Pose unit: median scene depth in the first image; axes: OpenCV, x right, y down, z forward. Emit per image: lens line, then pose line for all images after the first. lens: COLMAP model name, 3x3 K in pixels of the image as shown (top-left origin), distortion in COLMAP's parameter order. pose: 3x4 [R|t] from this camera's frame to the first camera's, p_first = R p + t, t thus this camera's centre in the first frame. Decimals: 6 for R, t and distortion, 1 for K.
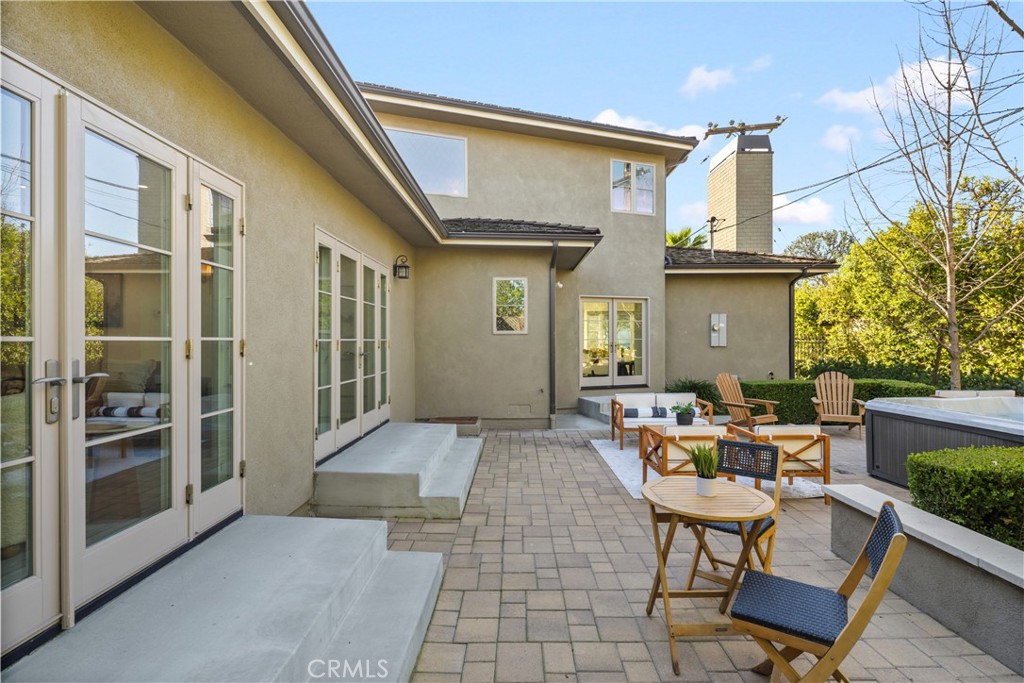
lens RADIAL K [[494.6, 0, 512.8], [0, 494.6, 341.8], [0, 0, 1]] dist [0.009225, -0.003649]
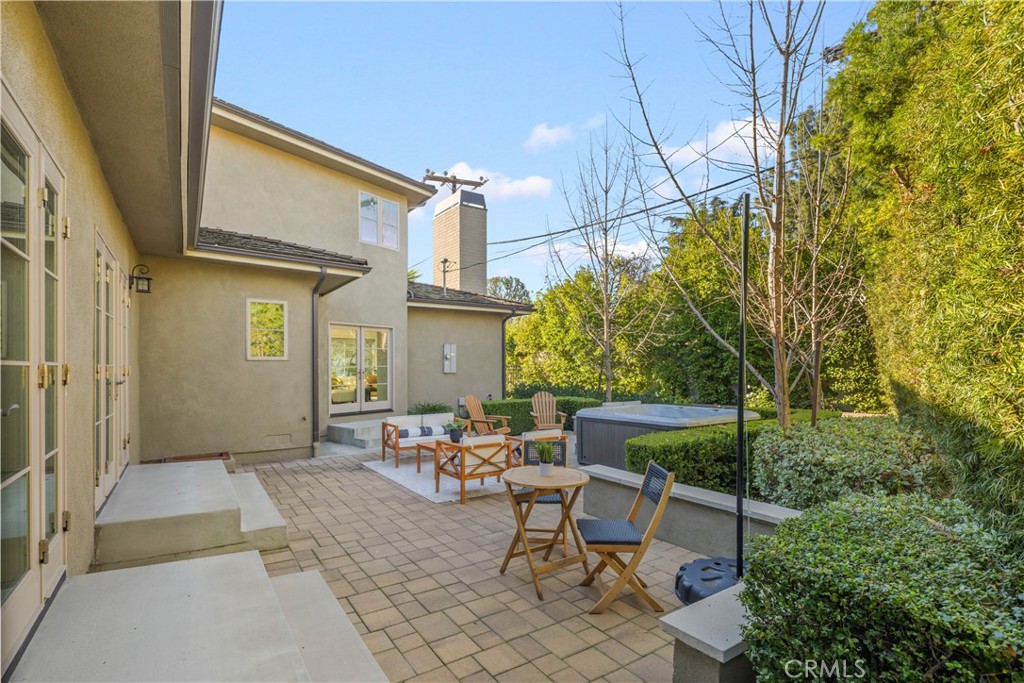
lens RADIAL K [[494.6, 0, 513.2], [0, 494.6, 369.6], [0, 0, 1]] dist [0.009225, -0.003649]
pose [[0.829712, 0.000379, 0.558192, -0.117379], [-0.001064, 0.999999, 0.000902, 0.000721], [-0.558191, -0.001342, 0.829712, -0.030572]]
